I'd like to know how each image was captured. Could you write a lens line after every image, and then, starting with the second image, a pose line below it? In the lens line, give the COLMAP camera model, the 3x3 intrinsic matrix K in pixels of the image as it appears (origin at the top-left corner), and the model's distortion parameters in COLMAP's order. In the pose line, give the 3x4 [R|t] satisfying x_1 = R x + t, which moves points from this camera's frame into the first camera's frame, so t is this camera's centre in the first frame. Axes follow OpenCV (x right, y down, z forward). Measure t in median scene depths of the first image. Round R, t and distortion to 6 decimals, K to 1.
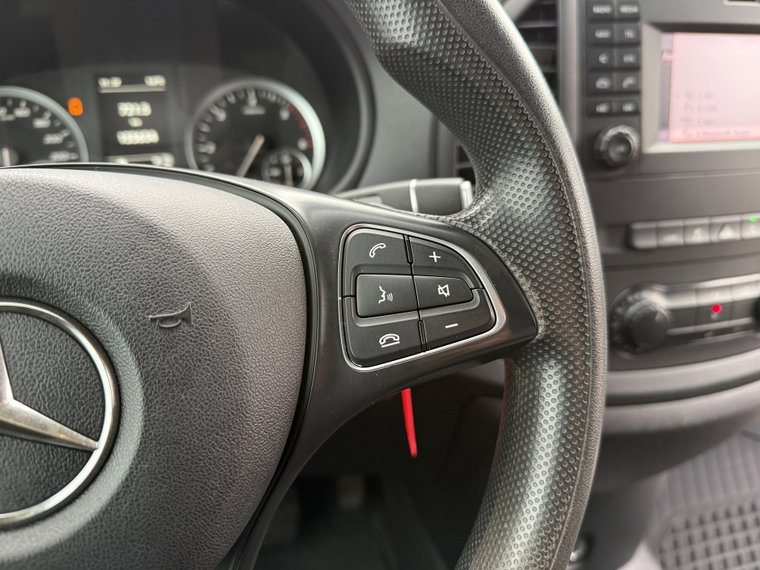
lens RADIAL K [[569.3, 0, 380.0], [0, 569.3, 285.0], [0, 0, 1]] dist [0.070128, -0.145891]
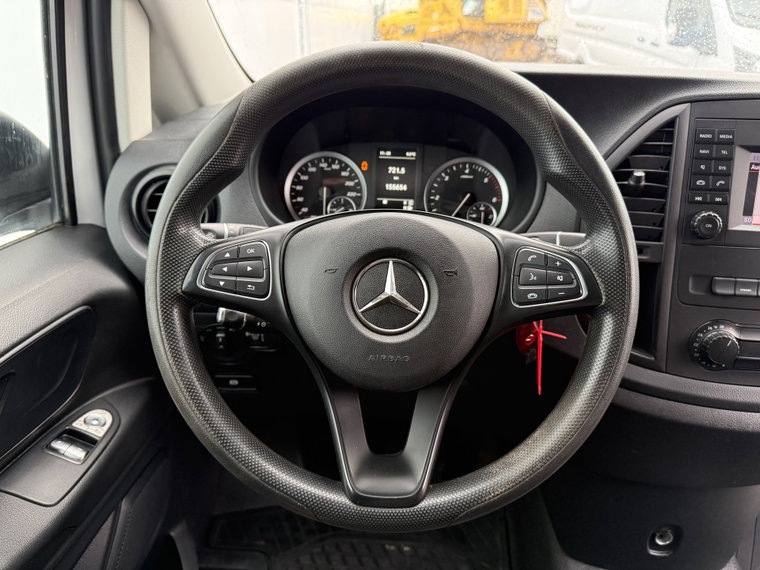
lens RADIAL K [[536.1, 0, 380.0], [0, 536.1, 285.0], [0, 0, 1]] dist [0.066780, -0.114823]
pose [[0.949297, 0.141187, -0.280892, 0.016533], [-0.156898, 0.987025, -0.034131, 0.103513], [0.272429, 0.076472, 0.959132, -0.597606]]
